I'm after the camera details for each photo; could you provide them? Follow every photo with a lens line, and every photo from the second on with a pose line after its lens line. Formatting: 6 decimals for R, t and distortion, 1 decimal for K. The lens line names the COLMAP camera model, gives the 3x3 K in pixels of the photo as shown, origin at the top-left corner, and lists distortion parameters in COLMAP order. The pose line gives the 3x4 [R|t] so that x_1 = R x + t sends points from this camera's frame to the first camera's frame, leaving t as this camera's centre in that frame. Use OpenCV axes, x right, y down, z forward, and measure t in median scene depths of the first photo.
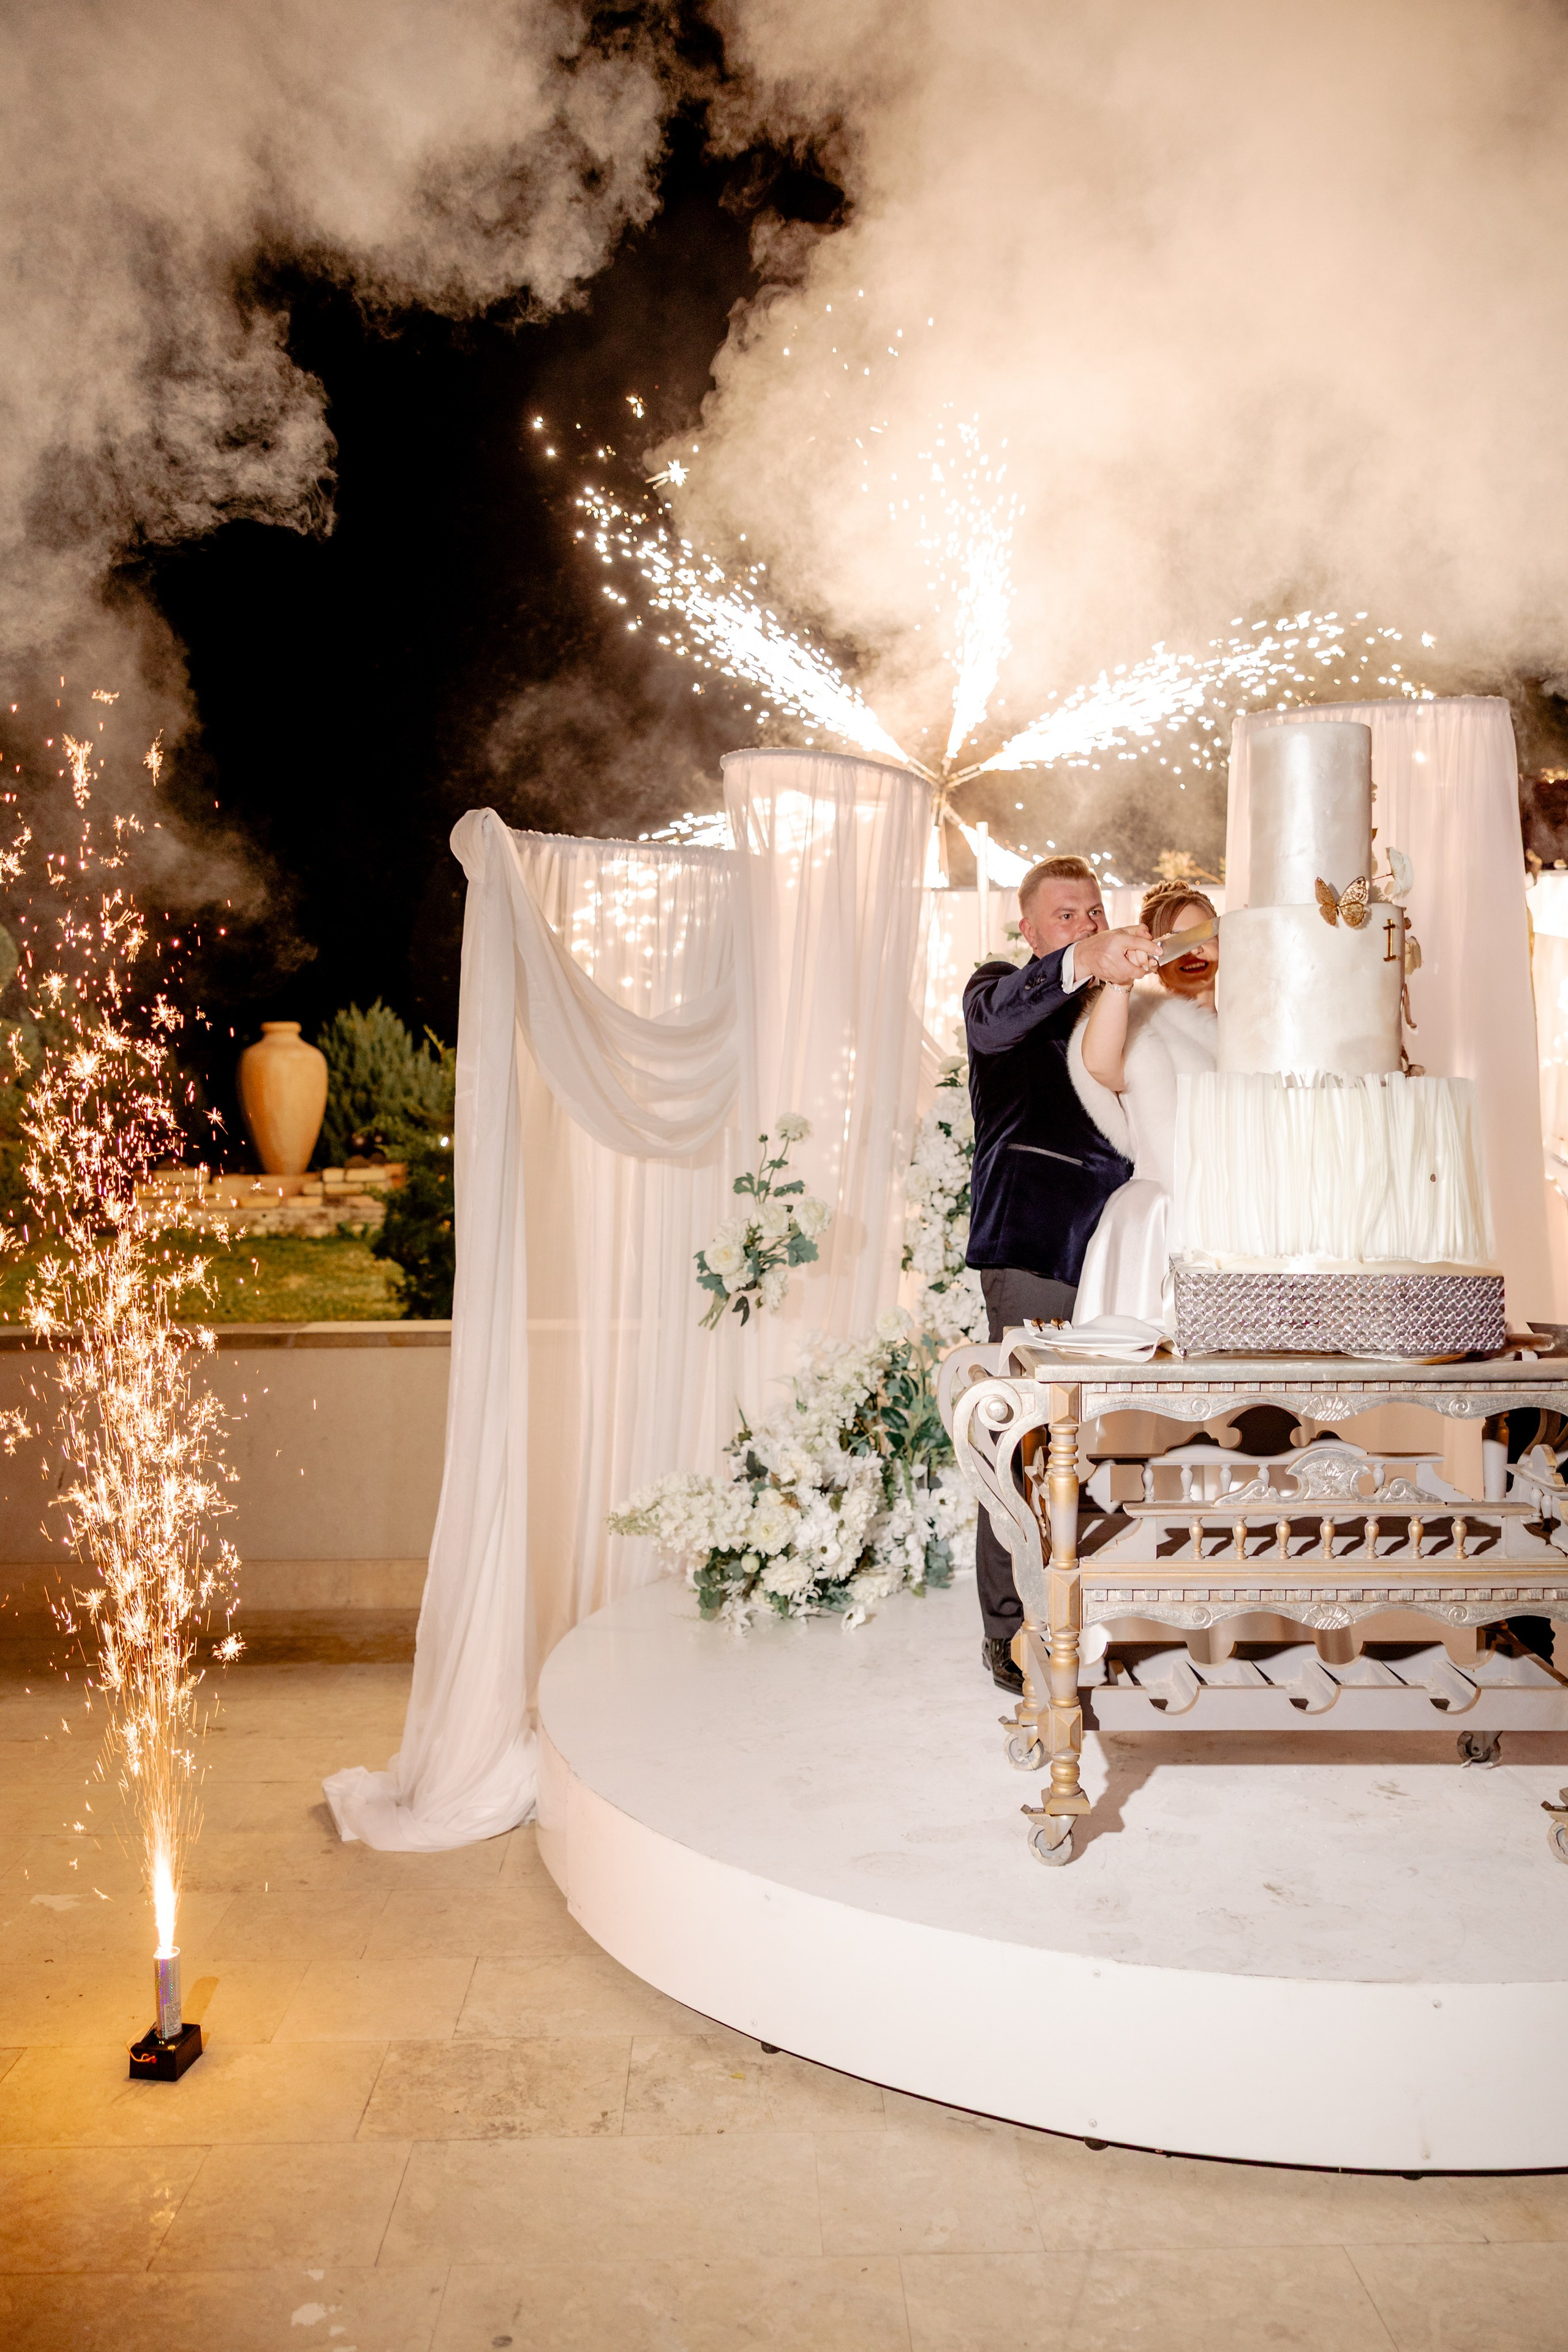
lens RADIAL K [[1858.6, 0, 772.9], [0, 1858.6, 1189.4], [0, 0, 1]] dist [0.002483, 0.004270]
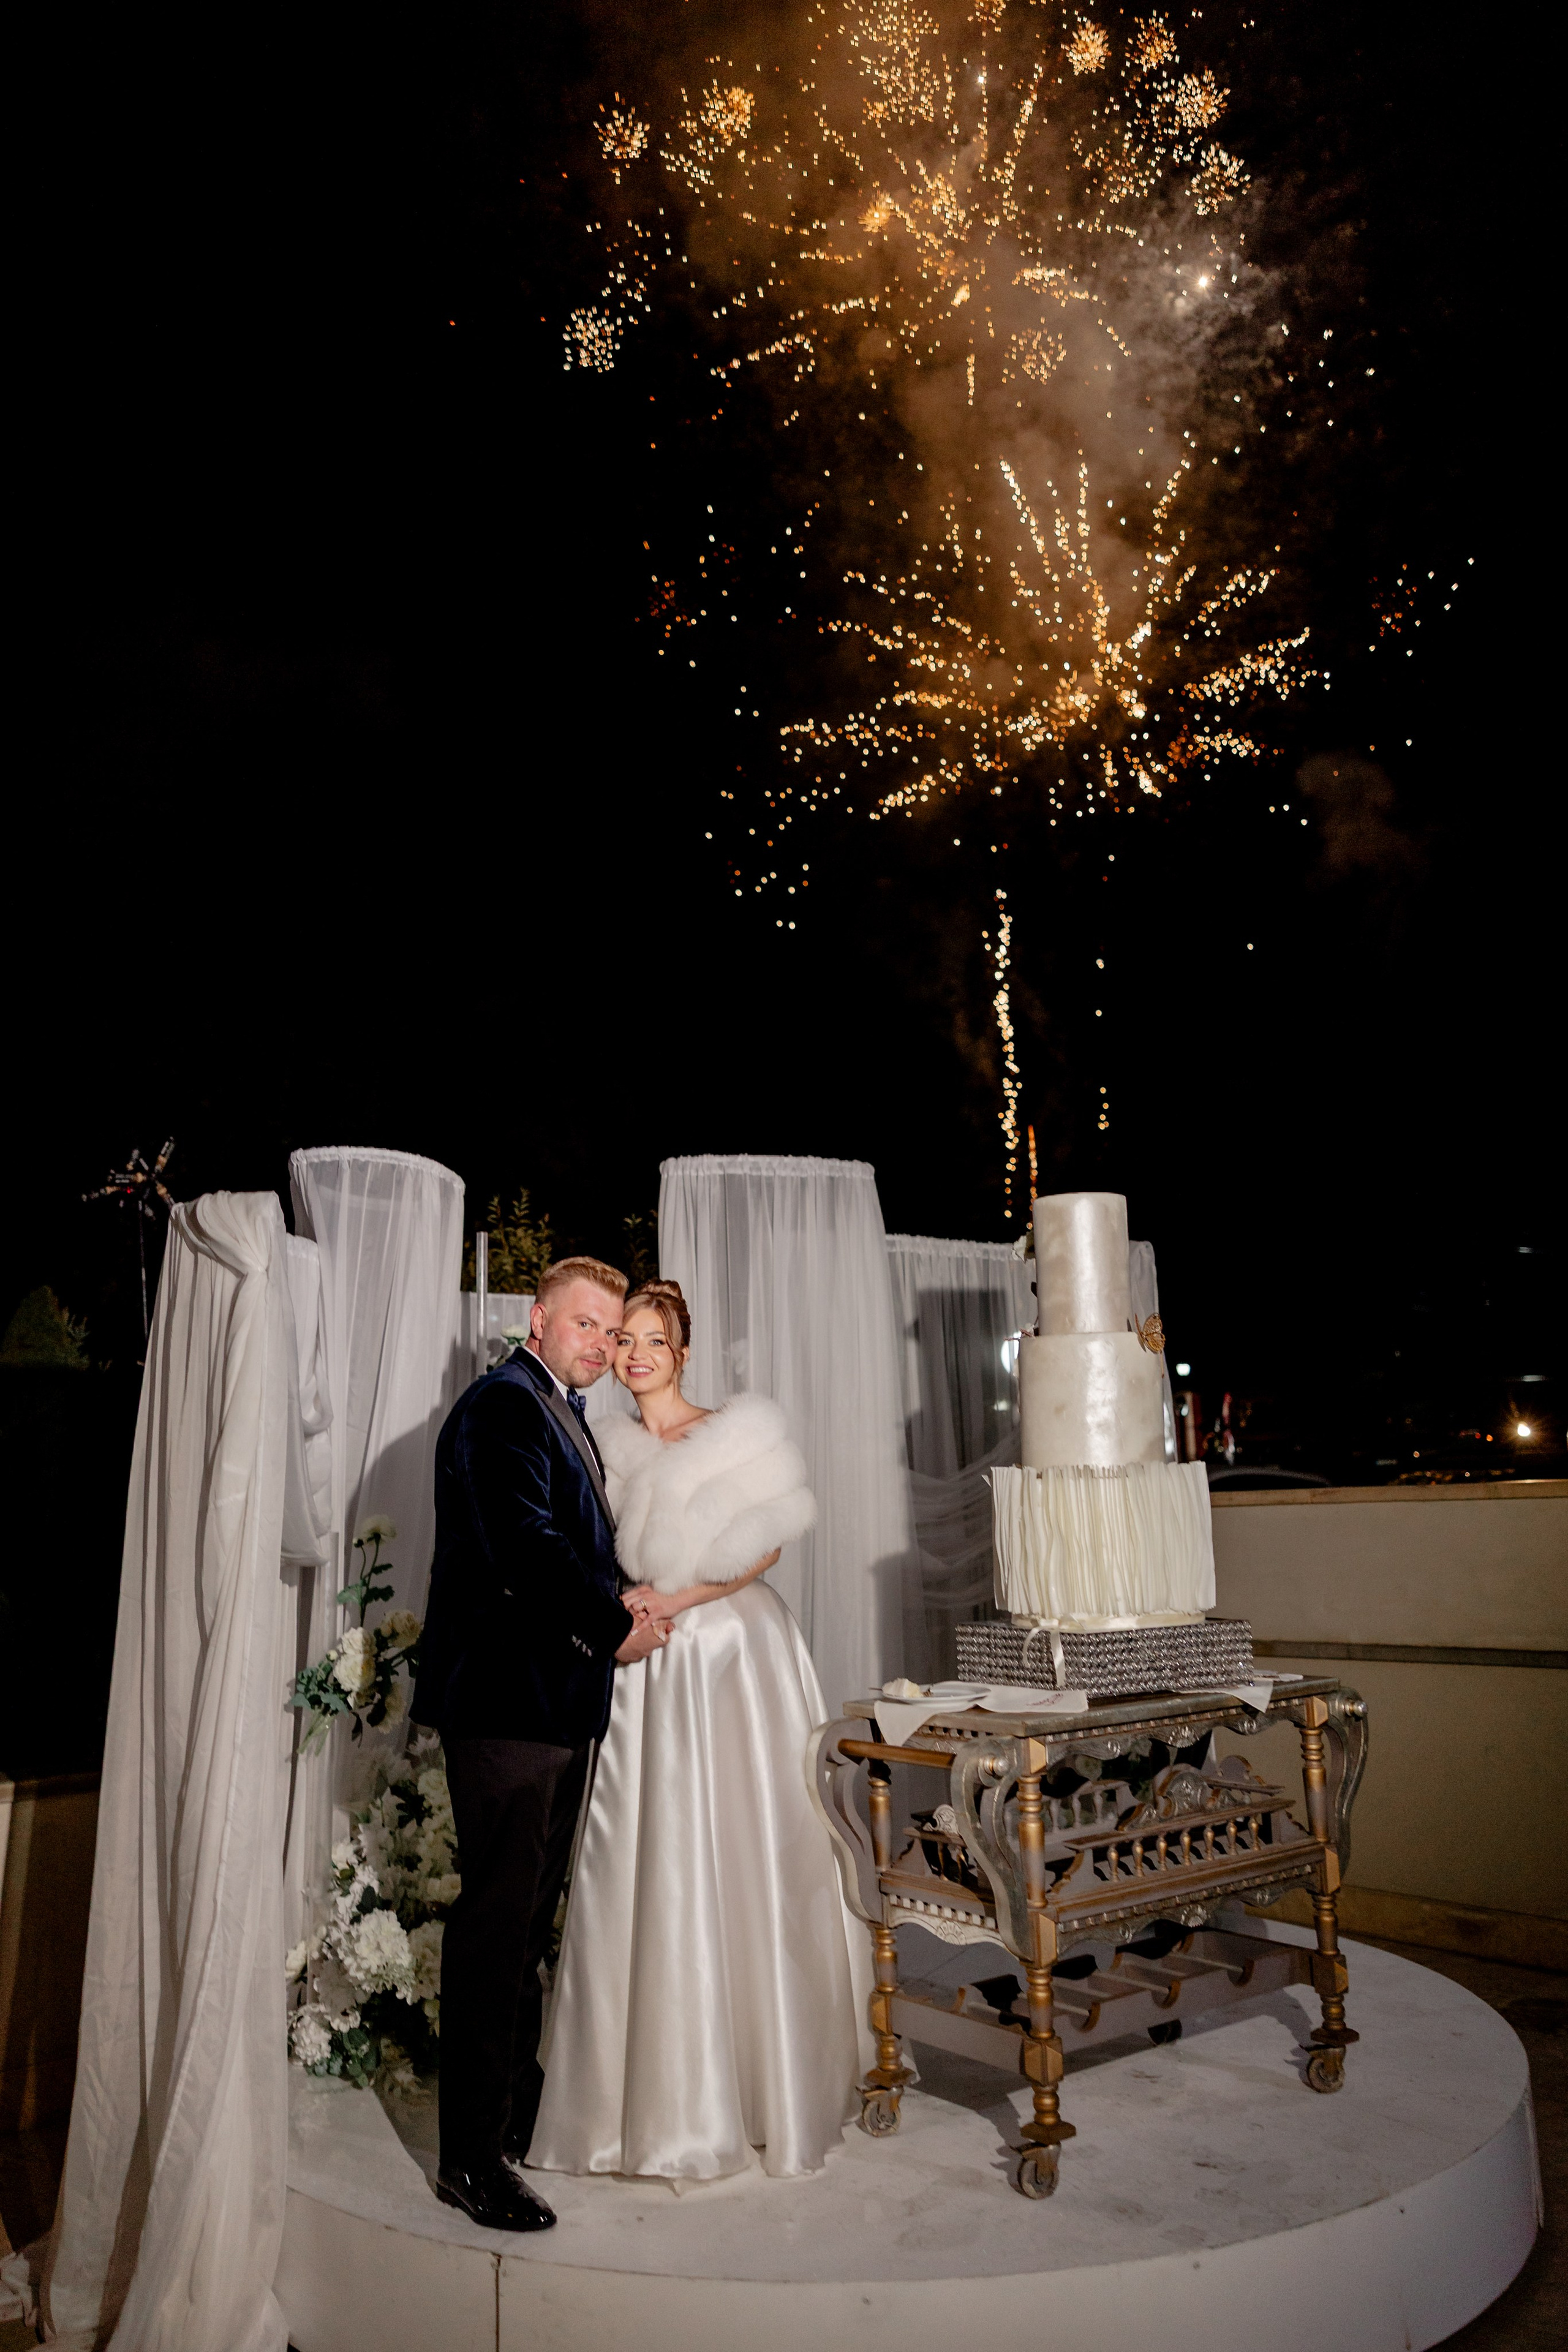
lens RADIAL K [[1858.6, 0, 775.4], [0, 1858.6, 1163.5], [0, 0, 1]] dist [0.002483, 0.004270]
pose [[0.777630, 0.095041, 0.621497, -0.715016], [0.050098, 0.975999, -0.211935, -0.006622], [-0.626723, 0.195943, 0.754205, 0.155284]]
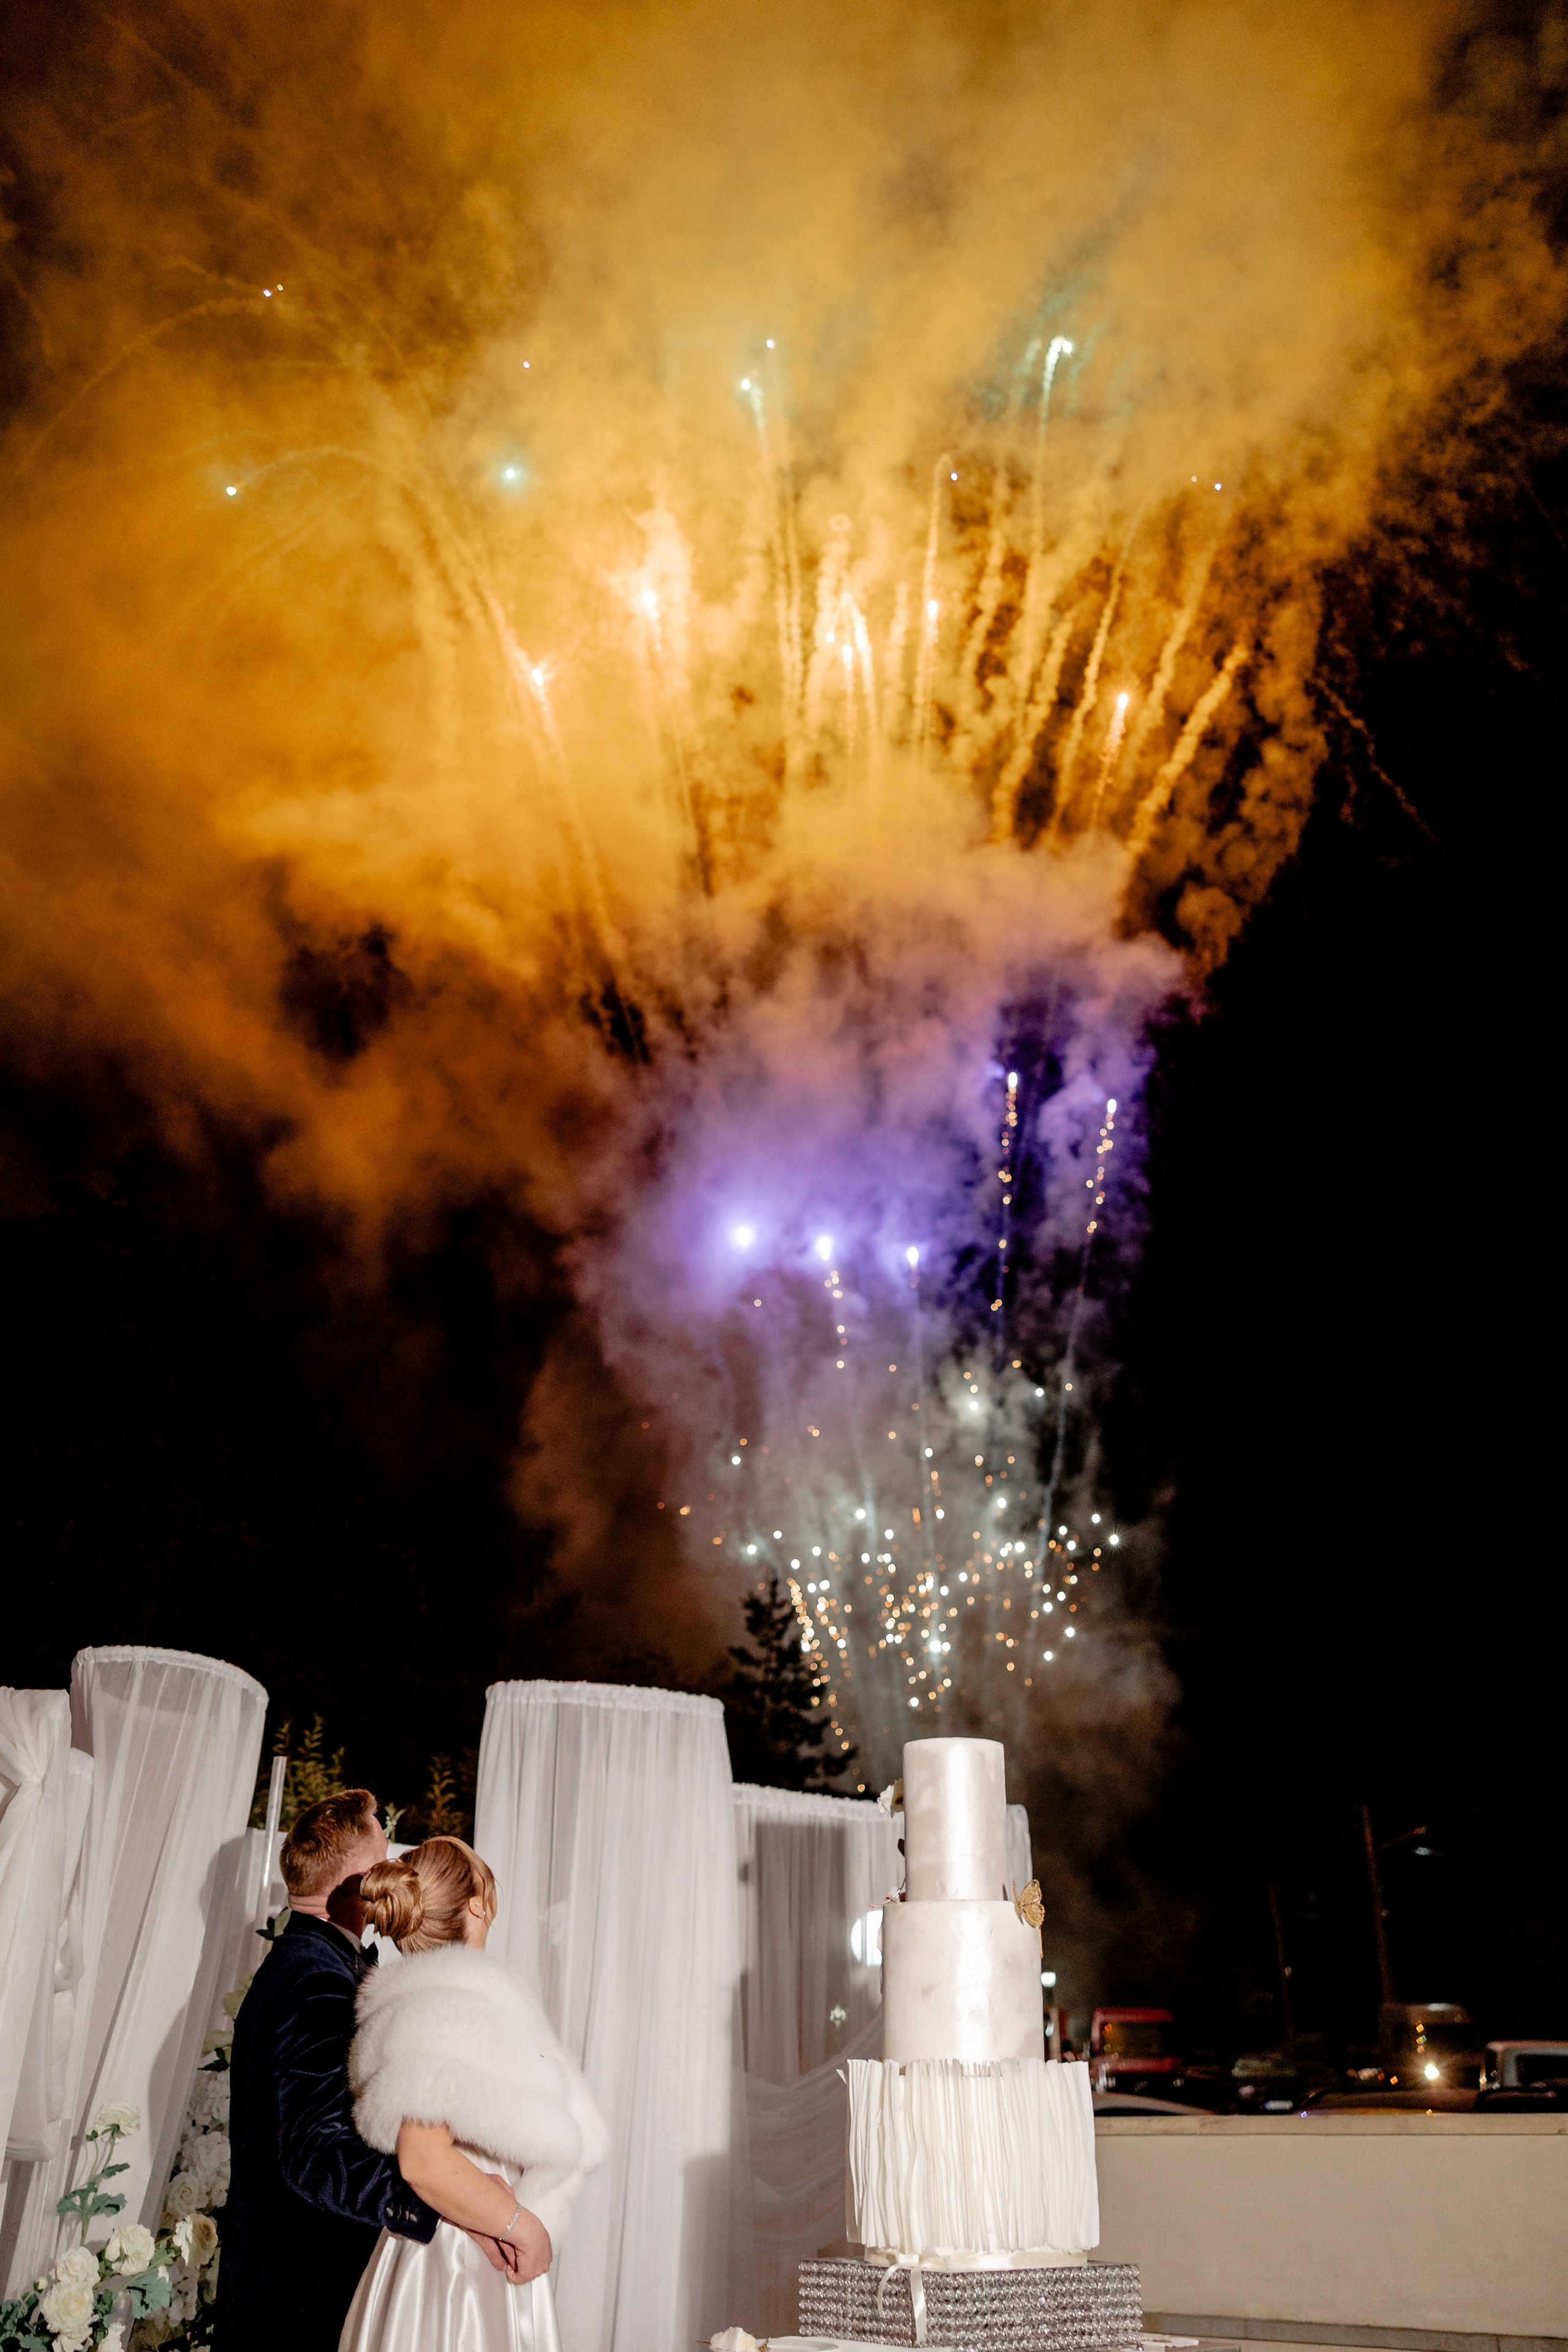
lens RADIAL K [[2009.4, 0, 781.3], [0, 2009.4, 1107.8], [0, 0, 1]] dist [0.003271, 0.005827]
pose [[0.713346, 0.325007, 0.620893, -0.755771], [0.020754, 0.875777, -0.482270, 0.015931], [-0.700505, 0.356912, 0.617986, 0.139367]]
